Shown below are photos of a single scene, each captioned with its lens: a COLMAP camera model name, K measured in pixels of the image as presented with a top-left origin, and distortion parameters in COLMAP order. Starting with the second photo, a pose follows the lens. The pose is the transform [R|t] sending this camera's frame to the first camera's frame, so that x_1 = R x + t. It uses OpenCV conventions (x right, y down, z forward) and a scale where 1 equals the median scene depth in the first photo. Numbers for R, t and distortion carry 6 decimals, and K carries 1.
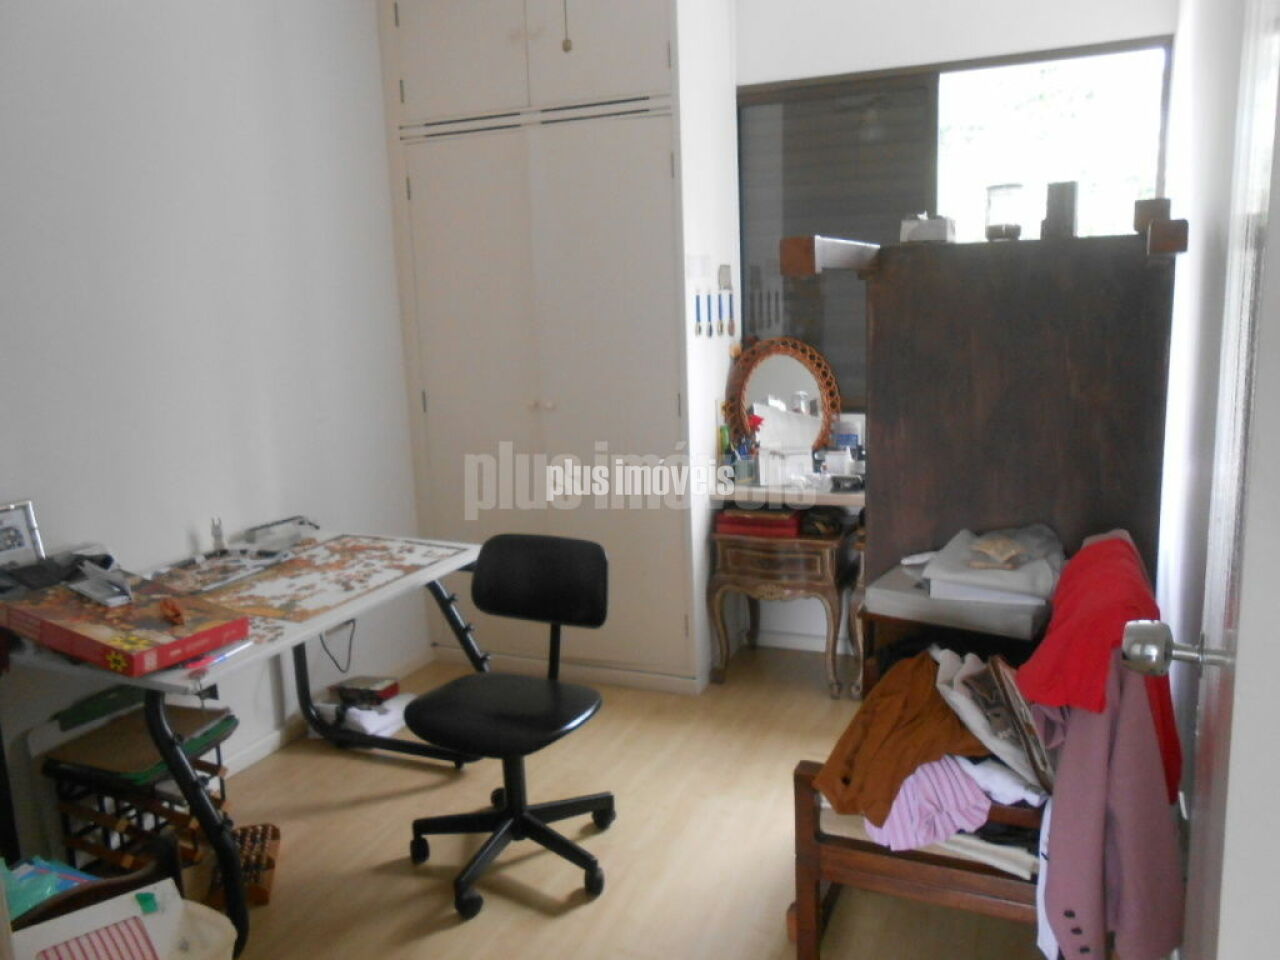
lens RADIAL K [[980.4, 0, 640.5], [0, 980.4, 445.1], [0, 0, 1]] dist [-0.038899, 0.002219]
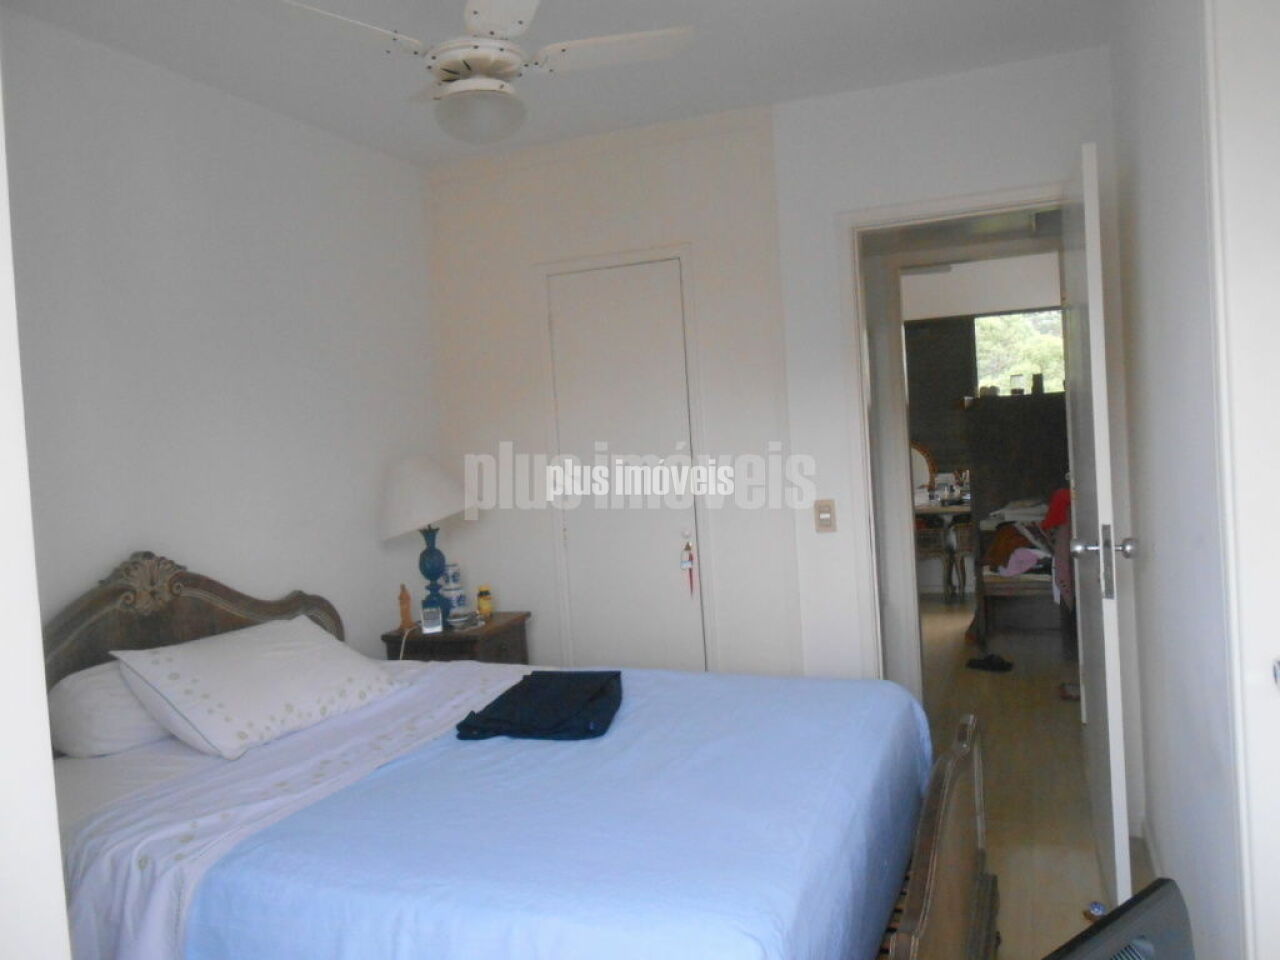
lens RADIAL K [[992.6, 0, 637.3], [0, 992.6, 478.4], [0, 0, 1]] dist [-0.055746, 0.003596]
pose [[0.998514, -0.035378, 0.041451, -0.888094], [0.039714, 0.993256, -0.108930, 0.306870], [-0.037317, 0.110415, 0.993185, -1.823559]]
